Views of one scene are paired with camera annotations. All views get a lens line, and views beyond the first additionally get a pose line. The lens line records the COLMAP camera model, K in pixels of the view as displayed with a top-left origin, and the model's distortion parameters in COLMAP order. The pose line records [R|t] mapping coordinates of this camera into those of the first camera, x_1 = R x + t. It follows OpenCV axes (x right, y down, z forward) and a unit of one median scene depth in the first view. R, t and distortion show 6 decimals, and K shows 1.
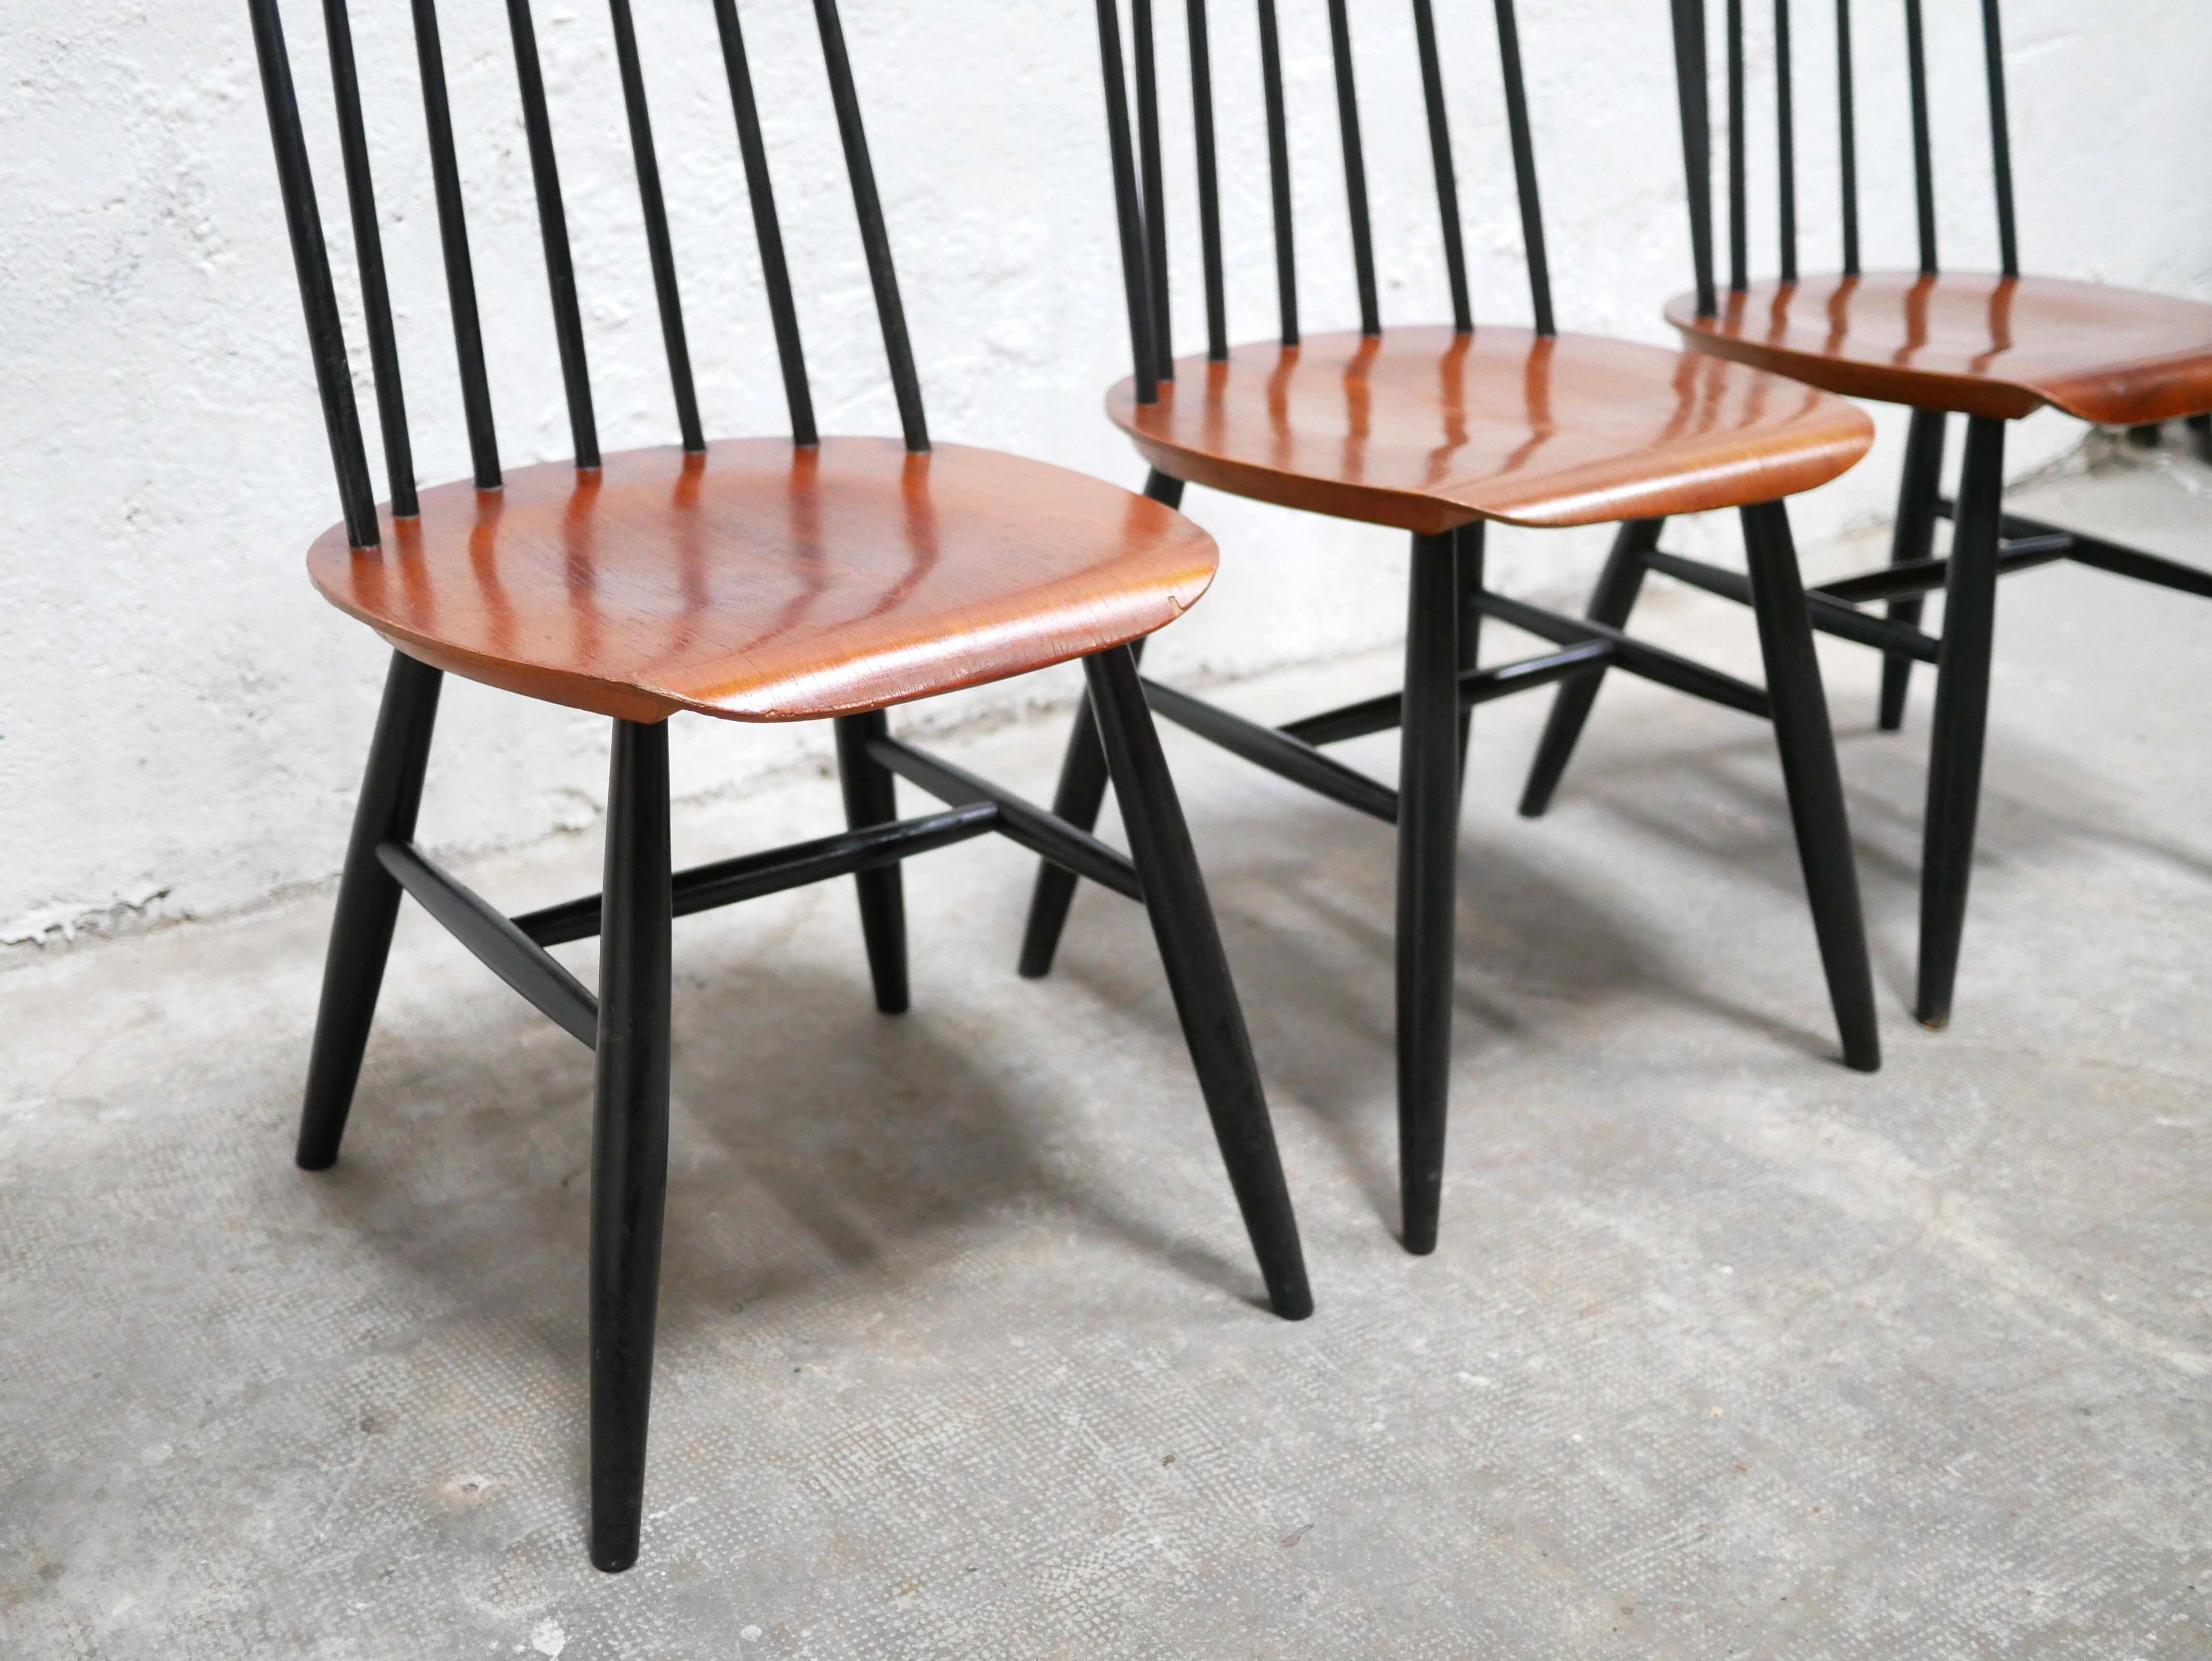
lens RADIAL K [[2513.3, 0, 1103.1], [0, 2513.3, 823.7], [0, 0, 1]] dist [-0.012727, 0.019078]
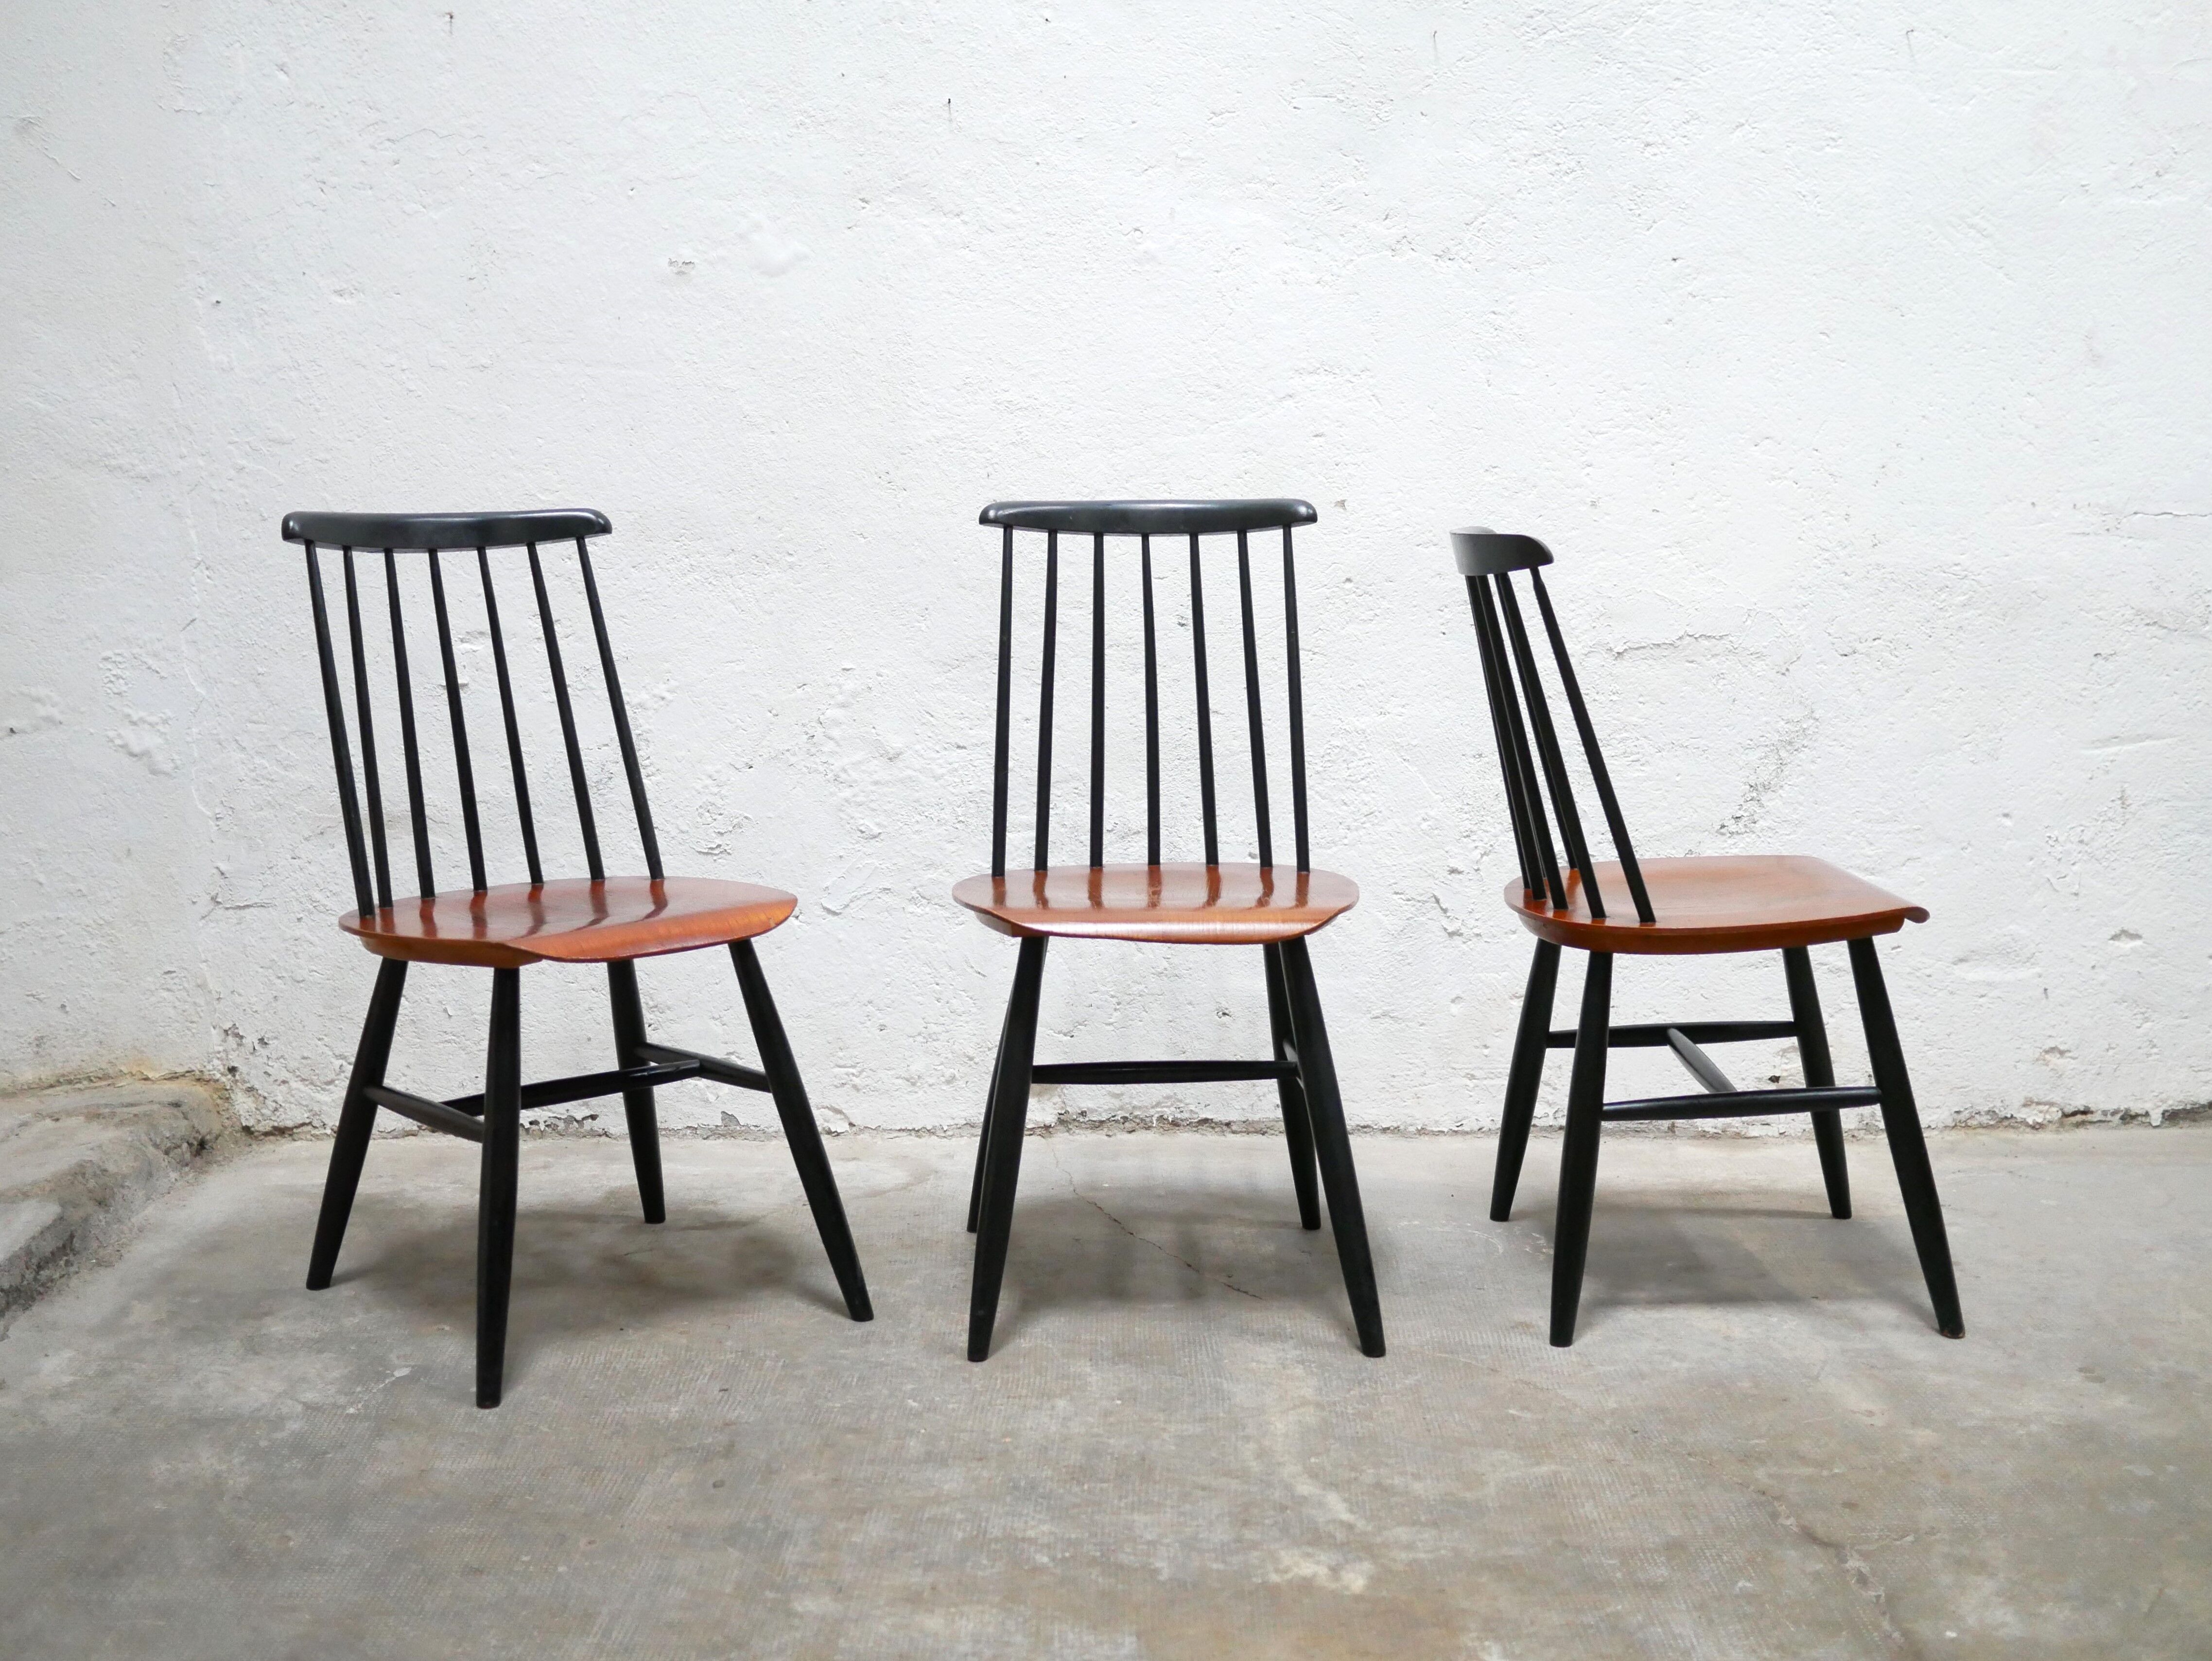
lens RADIAL K [[2538.2, 0, 1106.0], [0, 2538.2, 830.5], [0, 0, 1]] dist [-0.017098, 0.038321]
pose [[0.838410, 0.058793, -0.541860, 0.979028], [-0.207186, 0.953915, -0.217073, 0.161484], [0.504126, 0.294262, 0.811953, -0.390961]]
